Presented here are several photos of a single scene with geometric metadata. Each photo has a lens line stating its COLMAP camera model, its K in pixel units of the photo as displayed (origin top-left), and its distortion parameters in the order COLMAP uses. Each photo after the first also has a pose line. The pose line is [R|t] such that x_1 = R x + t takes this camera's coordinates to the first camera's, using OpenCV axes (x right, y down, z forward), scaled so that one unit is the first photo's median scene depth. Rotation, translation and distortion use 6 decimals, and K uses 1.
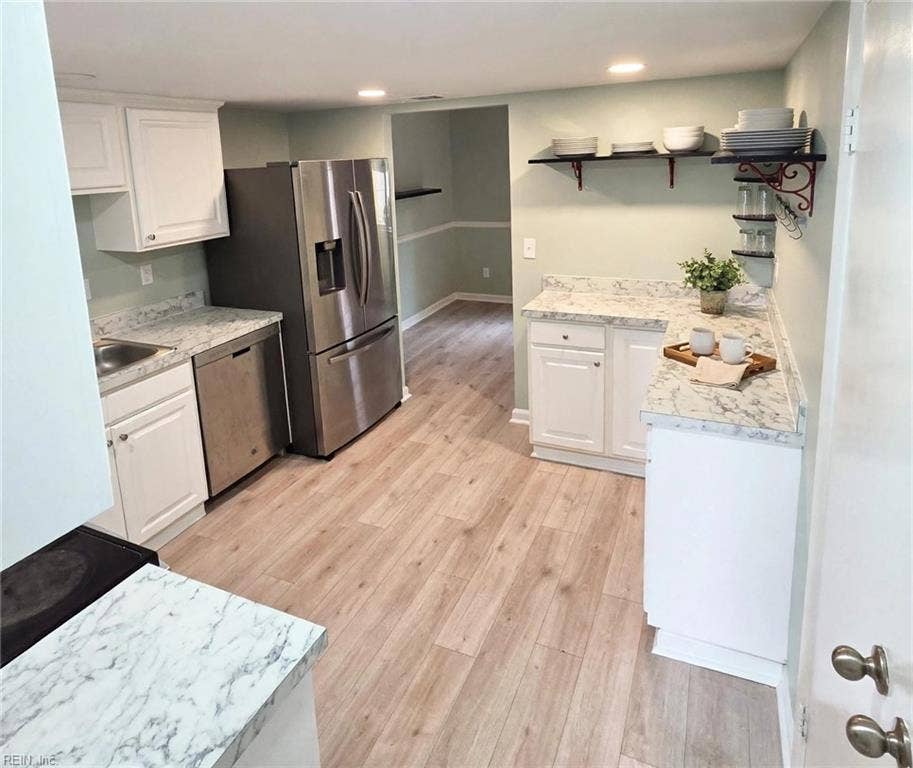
lens RADIAL K [[570.7, 0, 458.6], [0, 570.7, 275.1], [0, 0, 1]] dist [0.000303, 0.000676]
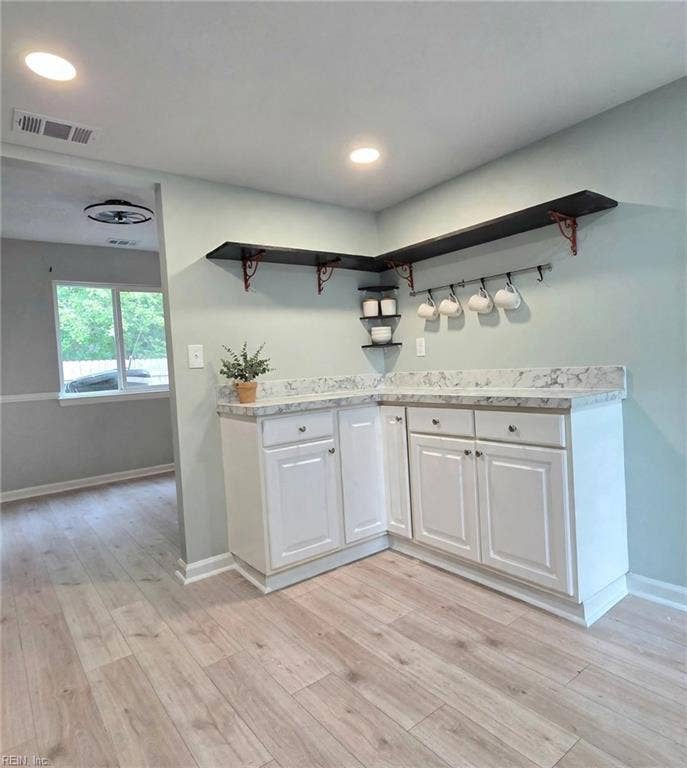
lens RADIAL K [[481.2, 0, 343.5], [0, 481.2, 384.0], [0, 0, 1]] dist [0.002038, -0.000677]
pose [[0.484007, -0.027388, 0.874636, -0.473869], [0.213623, 0.972967, -0.087748, 0.123871], [-0.848589, 0.229313, 0.476774, 0.576651]]
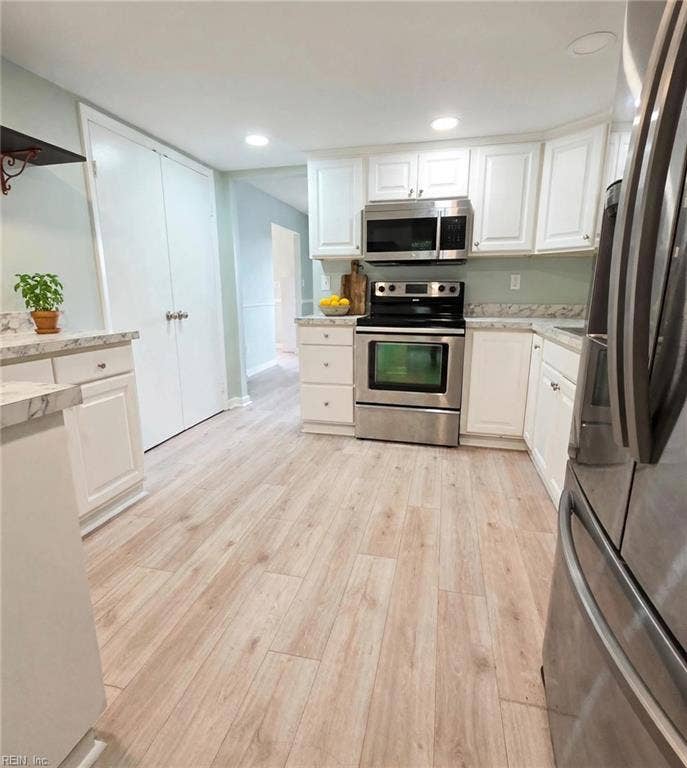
lens RADIAL K [[421.4, 0, 343.5], [0, 421.4, 384.0], [0, 0, 1]] dist [0.005030, 0.000846]
pose [[-0.983425, 0.075821, -0.164704, -0.016819], [0.001777, 0.912357, 0.409392, -0.062377], [0.181309, 0.402314, -0.897369, 1.375216]]
